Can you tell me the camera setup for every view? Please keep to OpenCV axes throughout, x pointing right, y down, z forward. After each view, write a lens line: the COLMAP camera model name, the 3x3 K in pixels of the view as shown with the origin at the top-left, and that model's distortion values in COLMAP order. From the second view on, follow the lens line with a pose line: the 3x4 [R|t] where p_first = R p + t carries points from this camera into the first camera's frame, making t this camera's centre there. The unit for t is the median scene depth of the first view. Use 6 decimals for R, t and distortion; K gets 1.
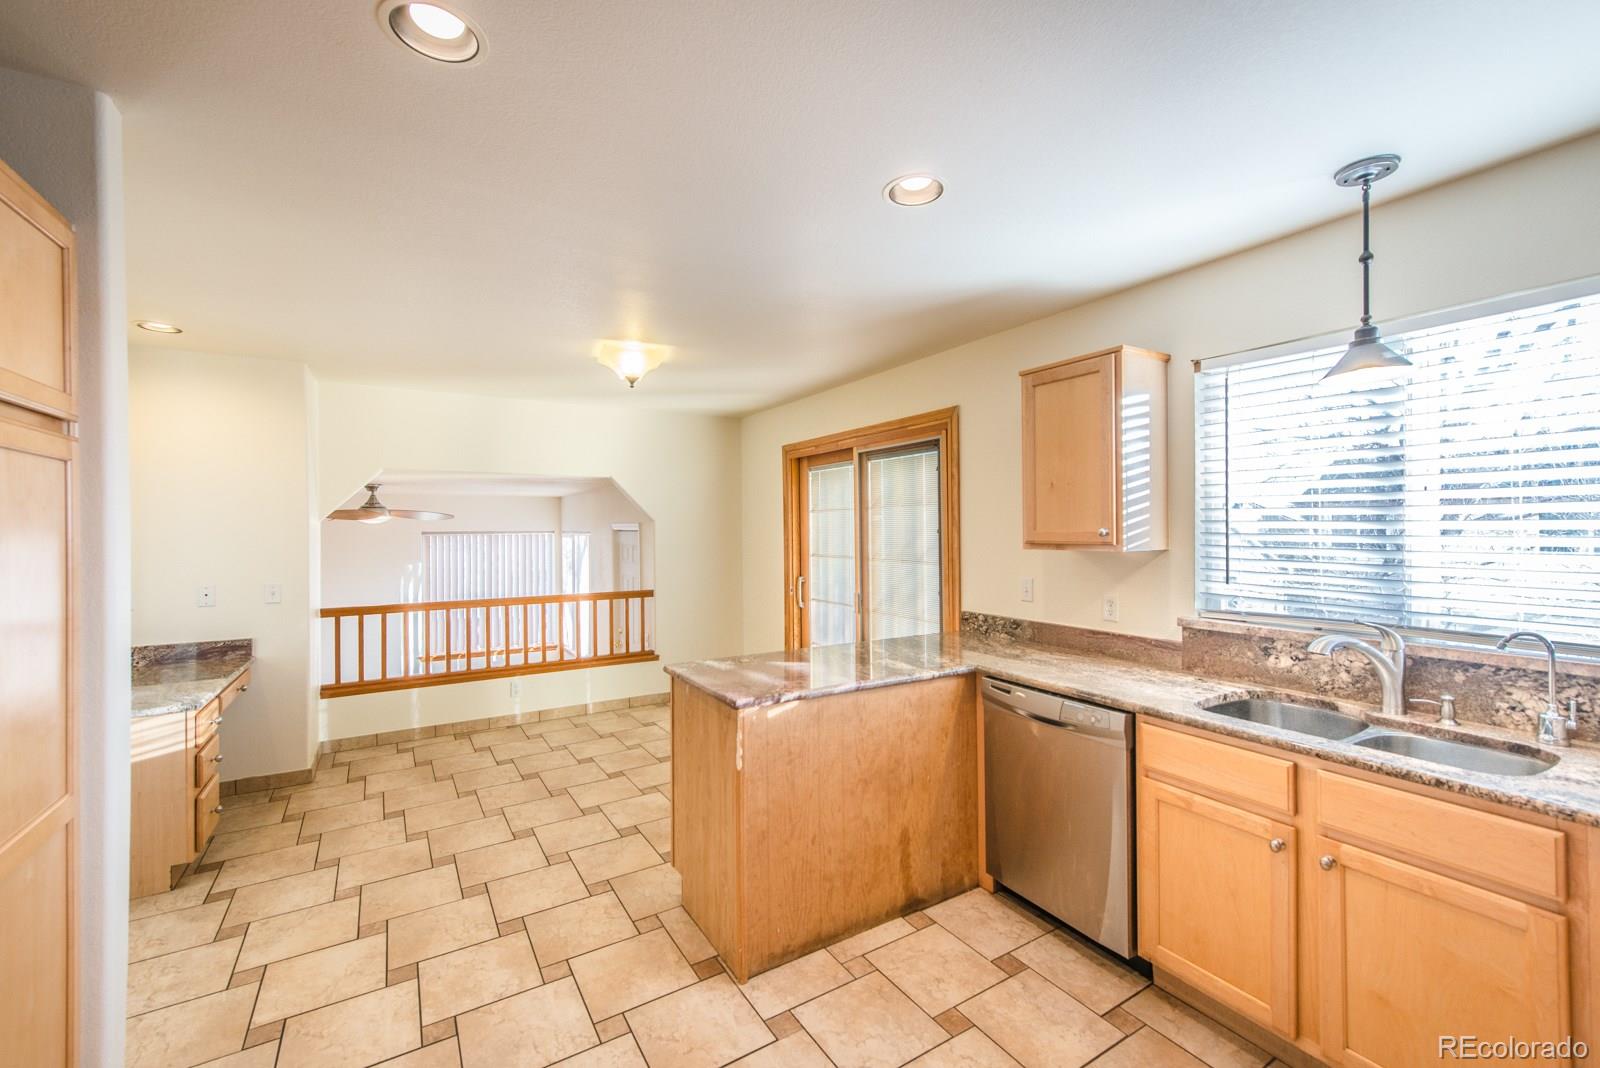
lens RADIAL K [[649.7, 0, 798.7], [0, 649.7, 528.3], [0, 0, 1]] dist [0.007019, -0.002546]
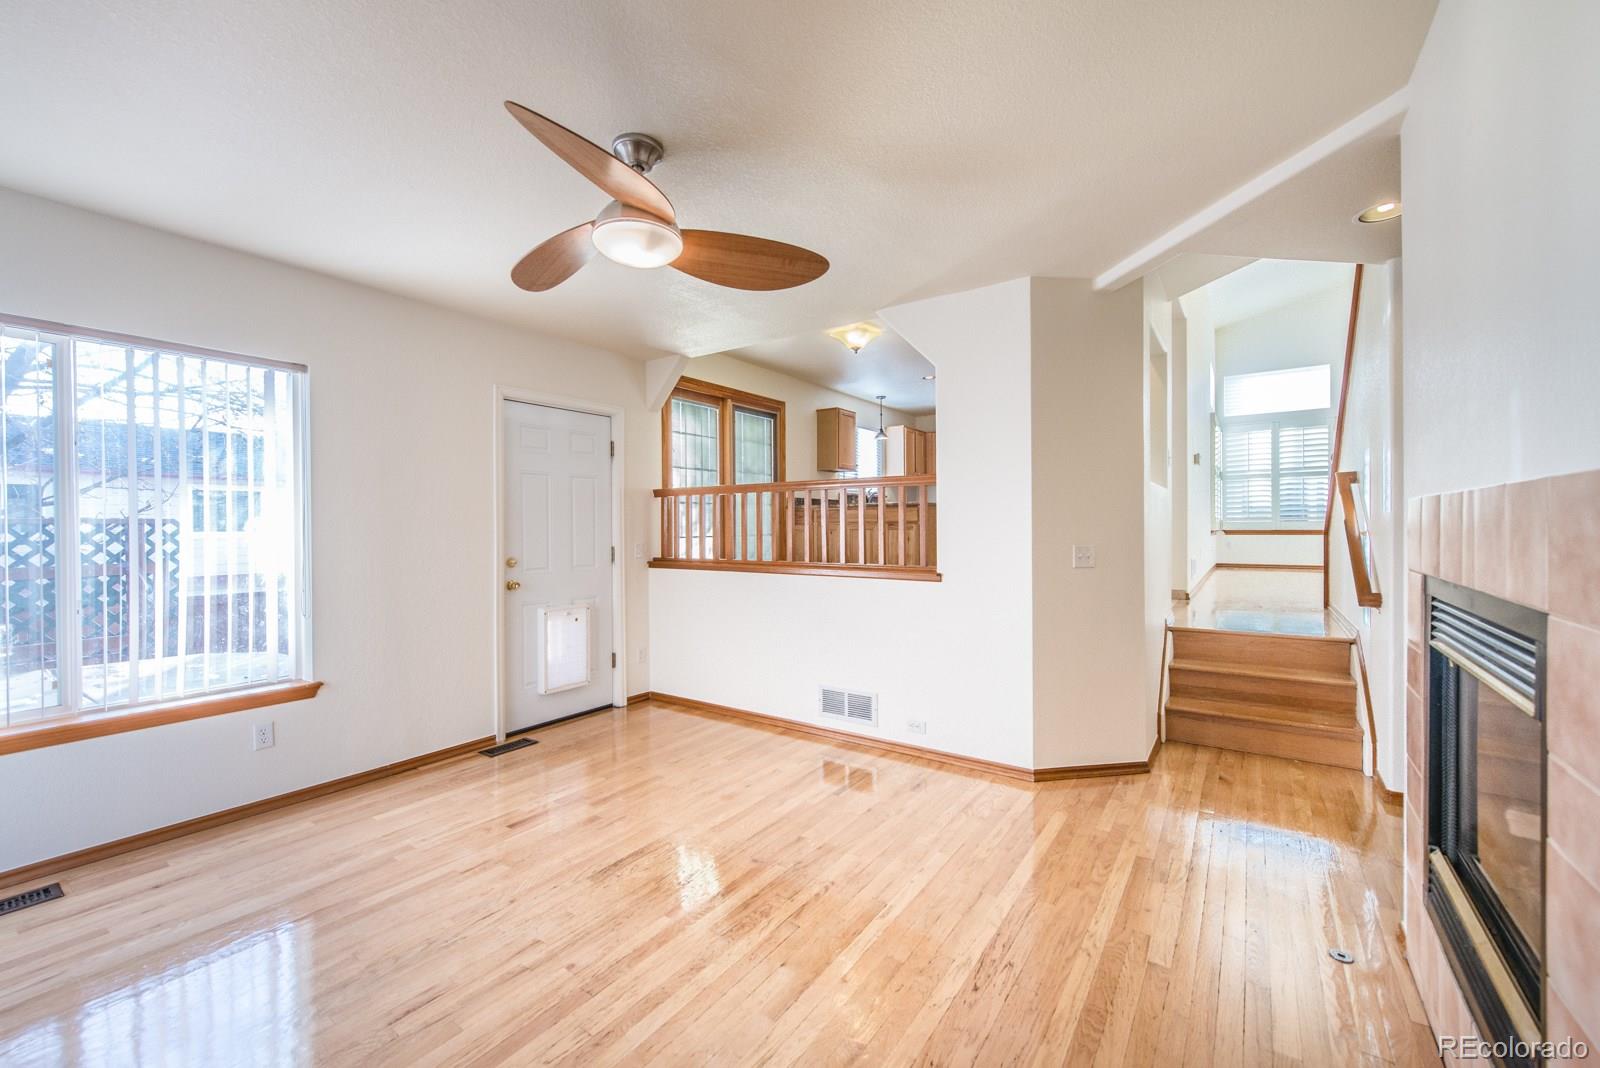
lens RADIAL K [[649.7, 0, 796.7], [0, 649.7, 532.0], [0, 0, 1]] dist [0.007019, -0.002546]
pose [[-0.405563, -0.000316, 0.914067, -1.475978], [0.007146, 0.999968, 0.003517, 0.199227], [-0.914039, 0.007958, -0.405548, 1.560348]]
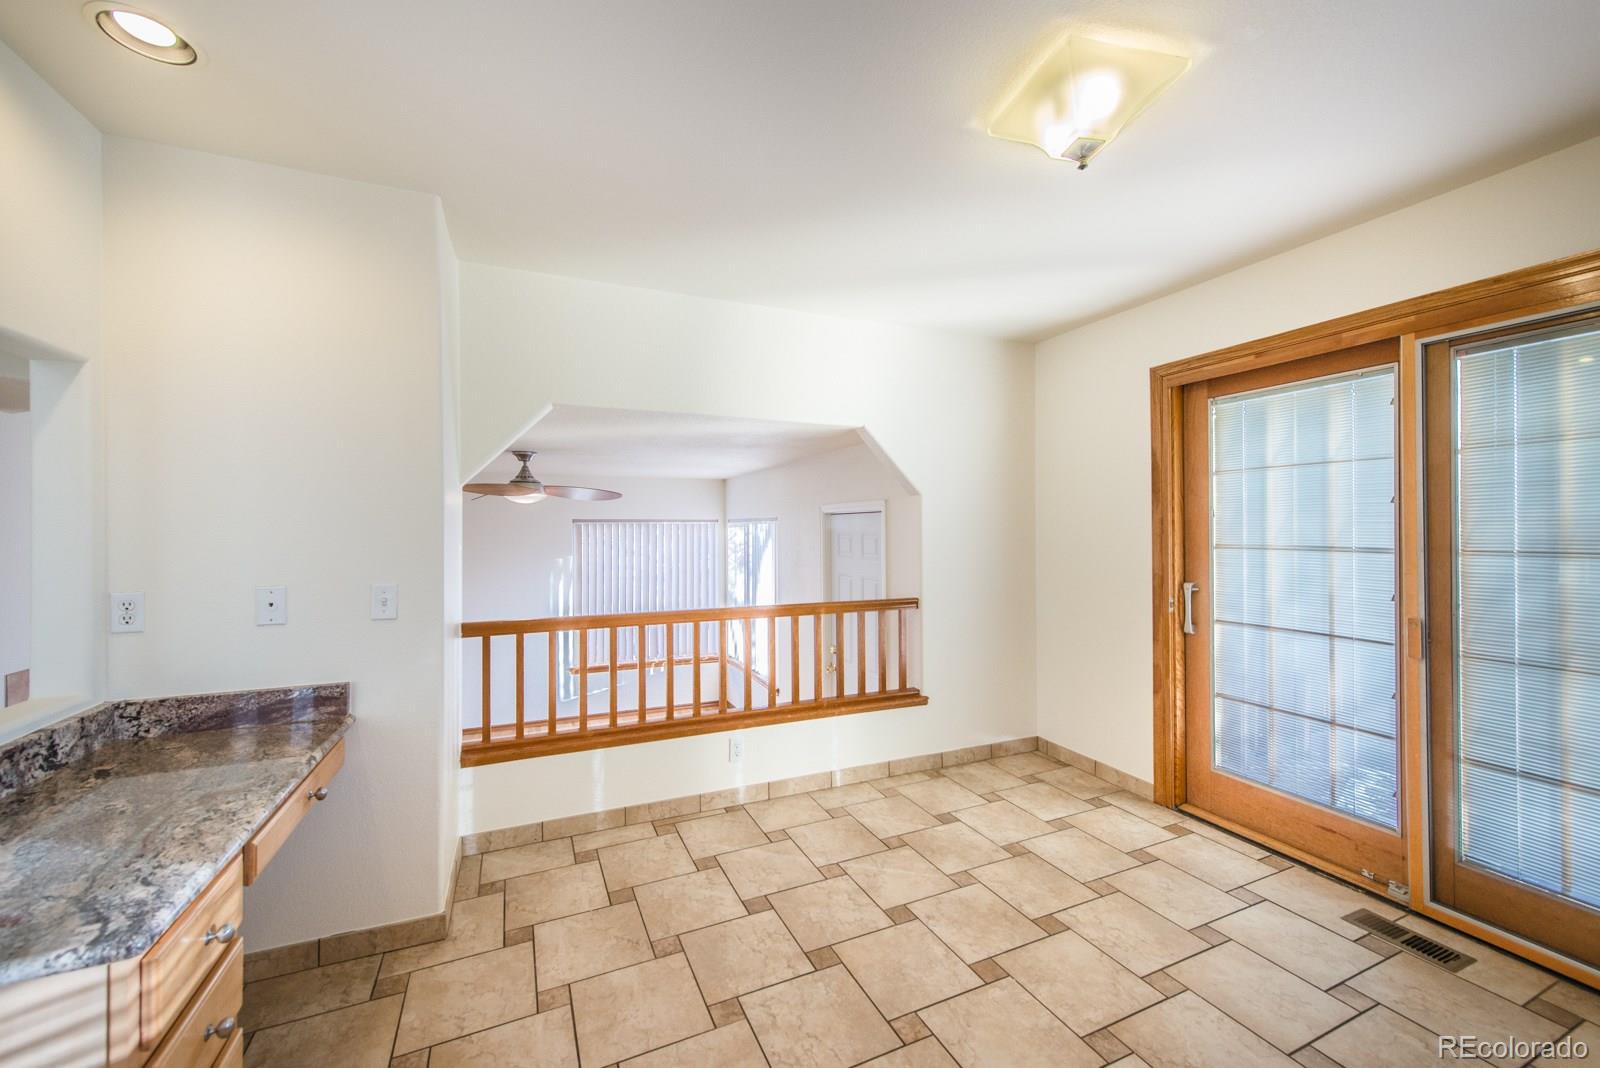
lens RADIAL K [[627.9, 0, 797.9], [0, 627.9, 527.6], [0, 0, 1]] dist [0.008062, -0.001565]
pose [[0.989743, 0.003235, -0.142826, -0.331312], [-0.003419, 0.999994, -0.001044, 0.031213], [0.142822, 0.001521, 0.989747, 0.451807]]
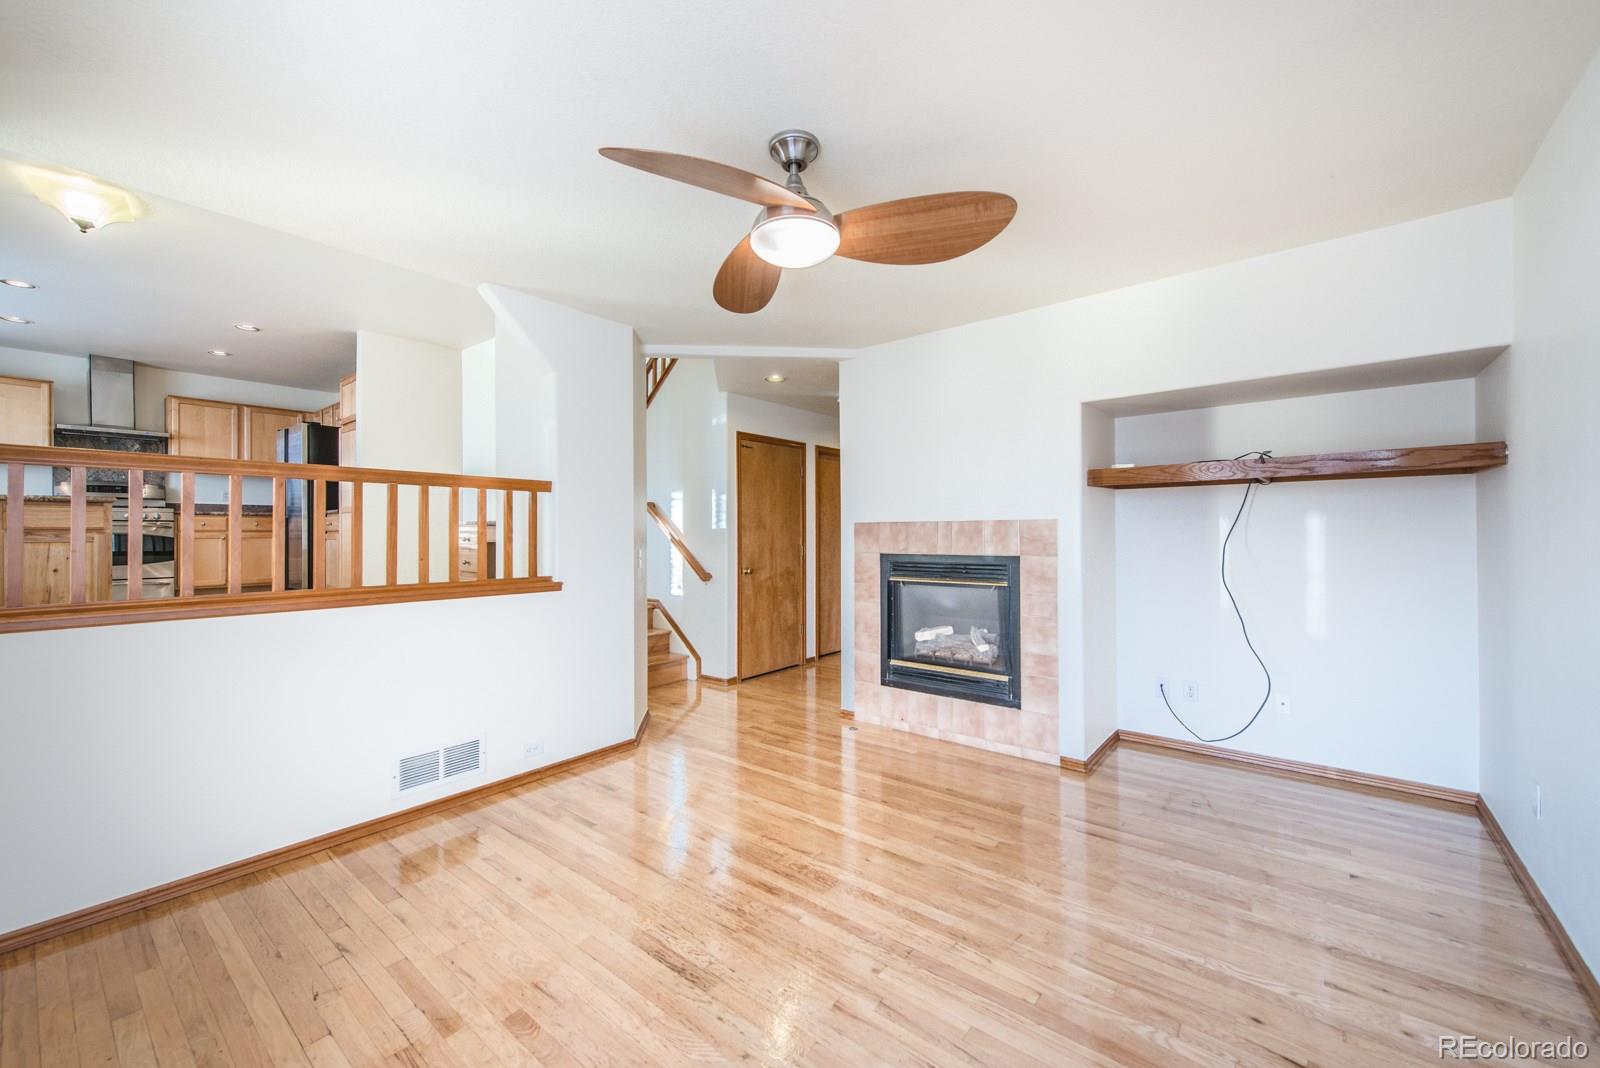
lens RADIAL K [[627.9, 0, 808.3], [0, 627.9, 531.7], [0, 0, 1]] dist [0.008062, -0.001565]
pose [[-0.934348, 0.008466, -0.356262, -0.780001], [0.009327, 0.999956, -0.000697, 0.196589], [0.356241, -0.003974, -0.934386, 1.926708]]
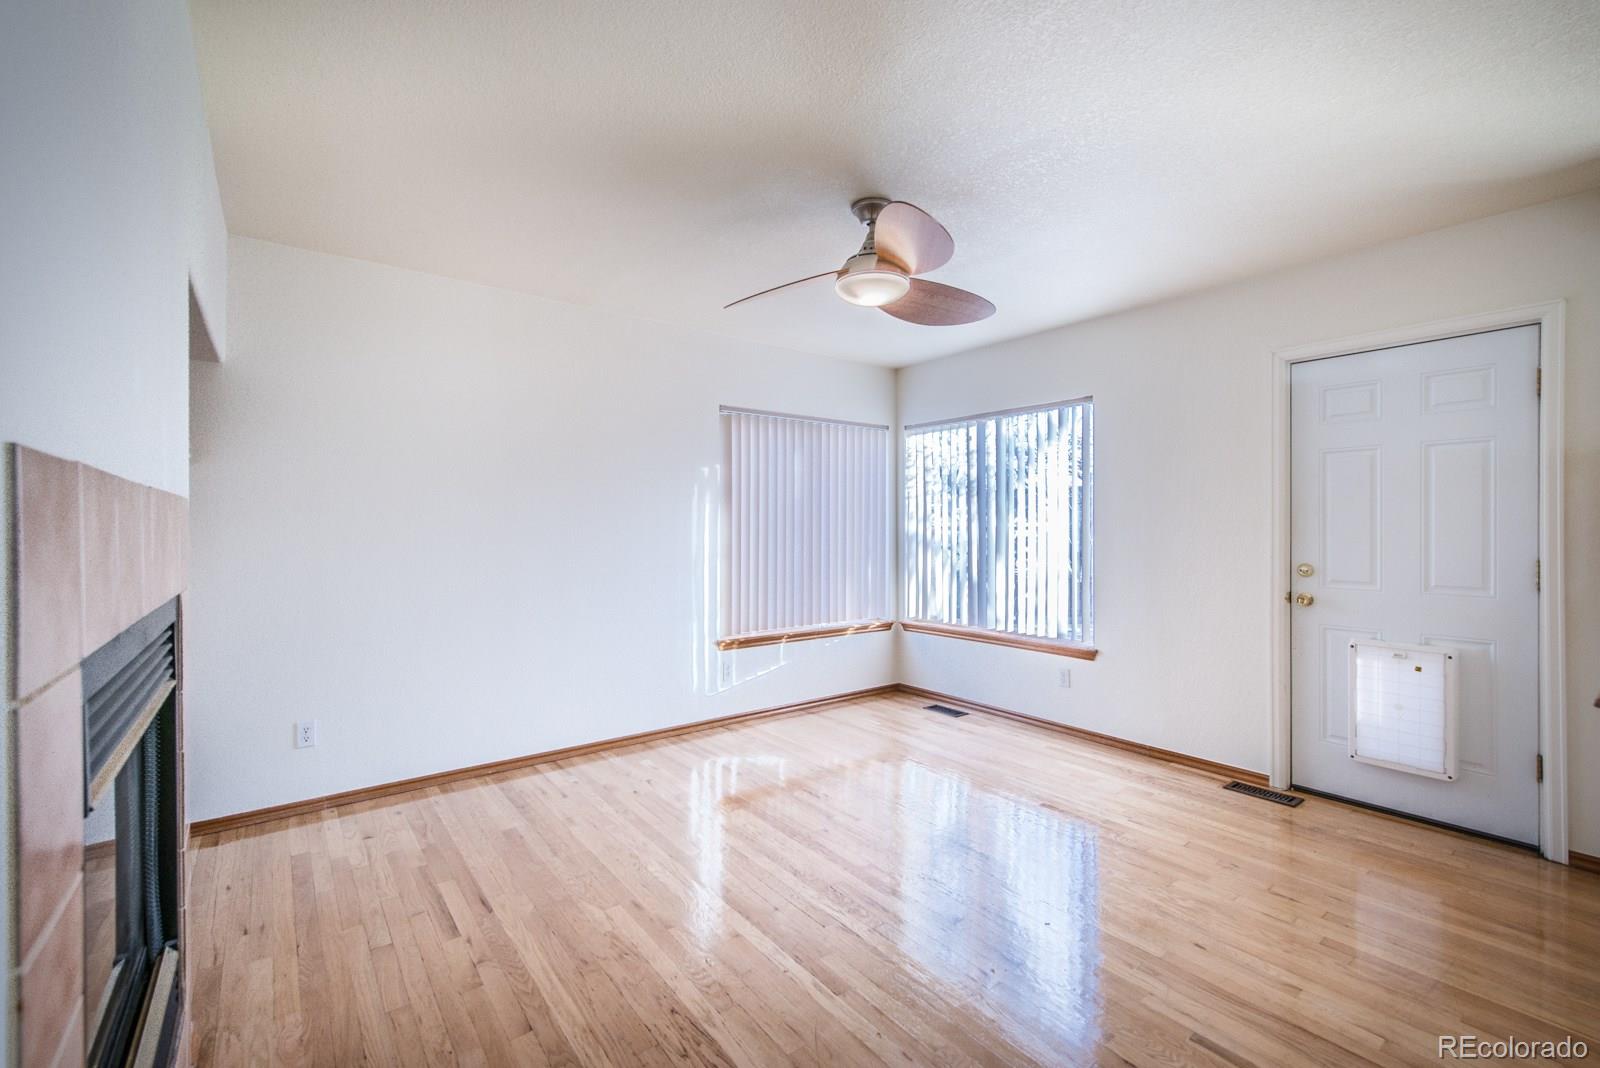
lens RADIAL K [[681.5, 0, 792.4], [0, 681.5, 535.8], [0, 0, 1]] dist [0.003865, 0.000070]
pose [[0.994716, 0.003181, 0.102618, -1.090042], [-0.004489, 0.999912, 0.012518, 0.198116], [-0.102570, -0.012912, 0.994642, 0.827390]]
